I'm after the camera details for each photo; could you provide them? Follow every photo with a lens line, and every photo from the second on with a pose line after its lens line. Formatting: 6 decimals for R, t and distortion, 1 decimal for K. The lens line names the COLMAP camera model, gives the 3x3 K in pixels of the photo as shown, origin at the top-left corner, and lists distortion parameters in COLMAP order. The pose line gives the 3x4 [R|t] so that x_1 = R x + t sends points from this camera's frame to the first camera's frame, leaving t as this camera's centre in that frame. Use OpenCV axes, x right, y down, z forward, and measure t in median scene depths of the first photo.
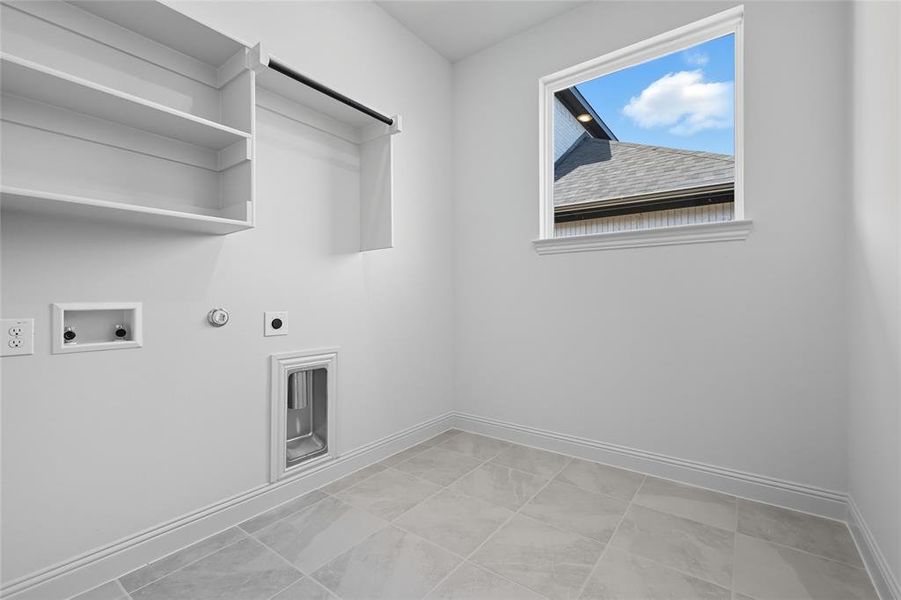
lens RADIAL K [[394.2, 0, 450.0], [0, 394.2, 300.4], [0, 0, 1]] dist [0.002538, 0.000130]
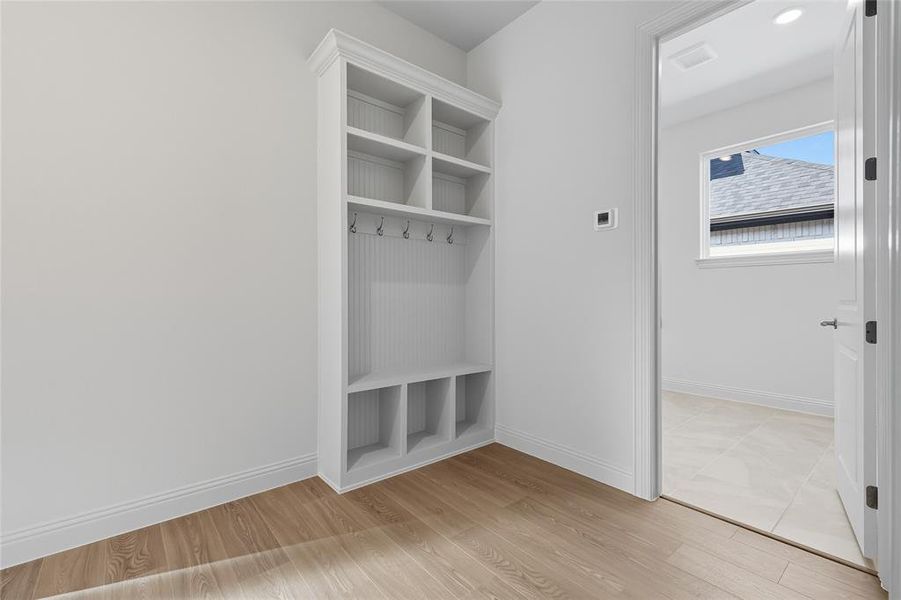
lens RADIAL K [[394.2, 0, 450.8], [0, 394.2, 297.7], [0, 0, 1]] dist [0.002538, 0.000130]
pose [[0.973075, 0.005208, -0.230431, -0.180723], [-0.005057, 0.999986, 0.001245, 0.000735], [0.230435, -0.000046, 0.973088, -0.360241]]
